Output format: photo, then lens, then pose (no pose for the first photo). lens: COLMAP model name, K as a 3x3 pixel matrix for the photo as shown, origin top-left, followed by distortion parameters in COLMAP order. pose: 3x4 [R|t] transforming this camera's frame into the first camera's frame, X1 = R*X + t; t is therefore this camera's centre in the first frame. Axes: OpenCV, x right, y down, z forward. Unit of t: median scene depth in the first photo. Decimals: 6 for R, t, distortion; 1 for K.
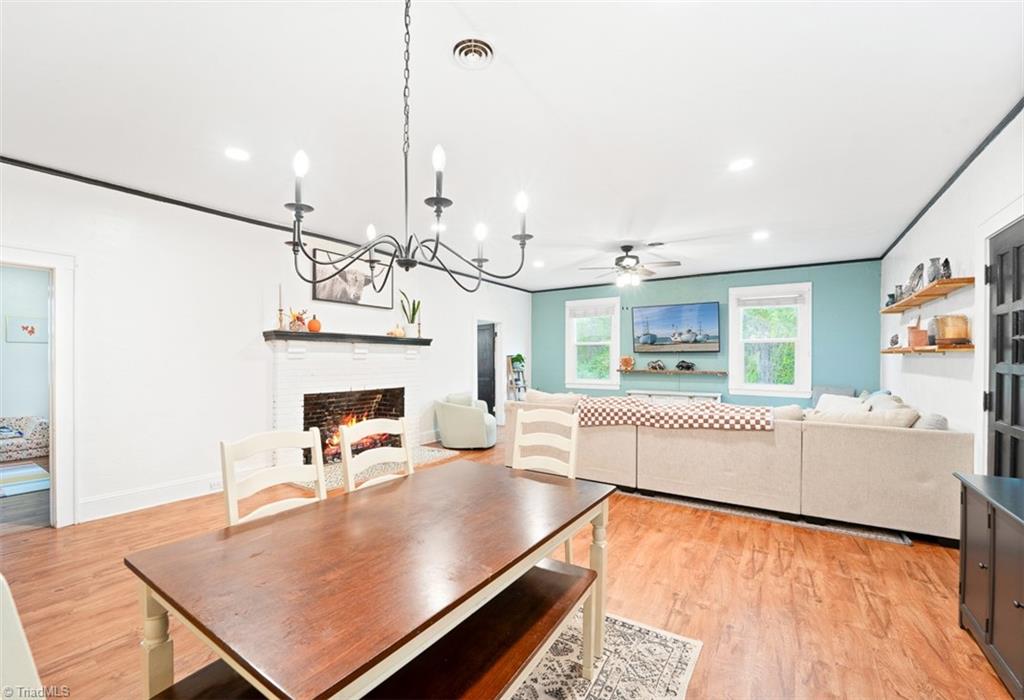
lens RADIAL K [[433.1, 0, 498.1], [0, 433.1, 359.3], [0, 0, 1]] dist [-0.024748, 0.001054]
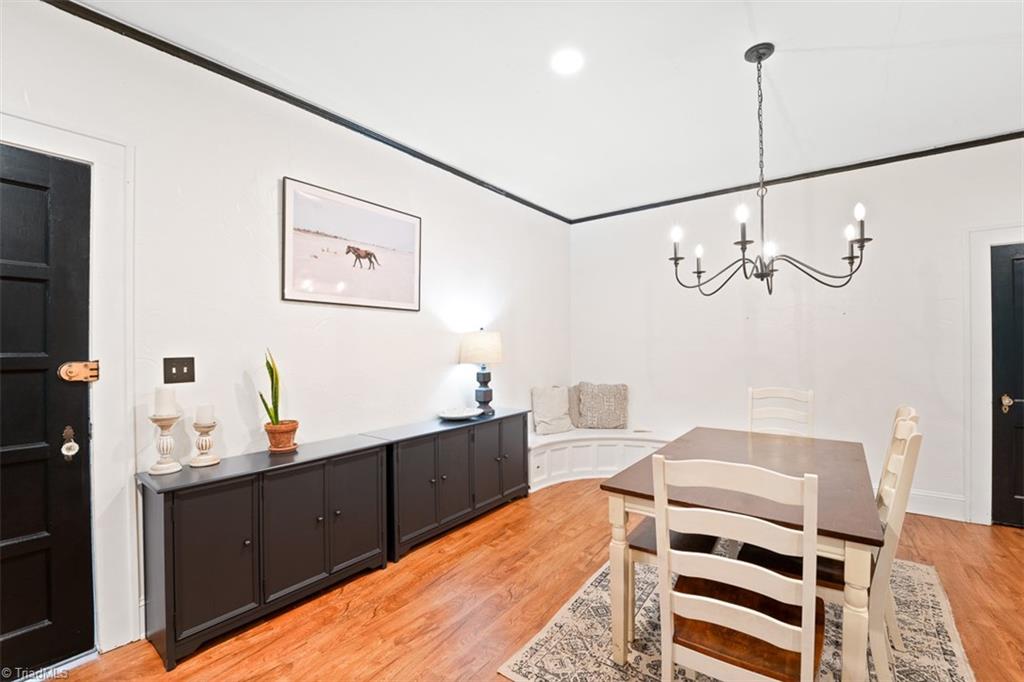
lens RADIAL K [[428.6, 0, 513.1], [0, 428.6, 348.0], [0, 0, 1]] dist [-0.020890, -0.000626]
pose [[-0.998873, 0.005904, 0.047094, 0.142056], [0.006098, 0.999974, 0.003975, 0.001085], [-0.047069, 0.004258, -0.998883, 0.655838]]
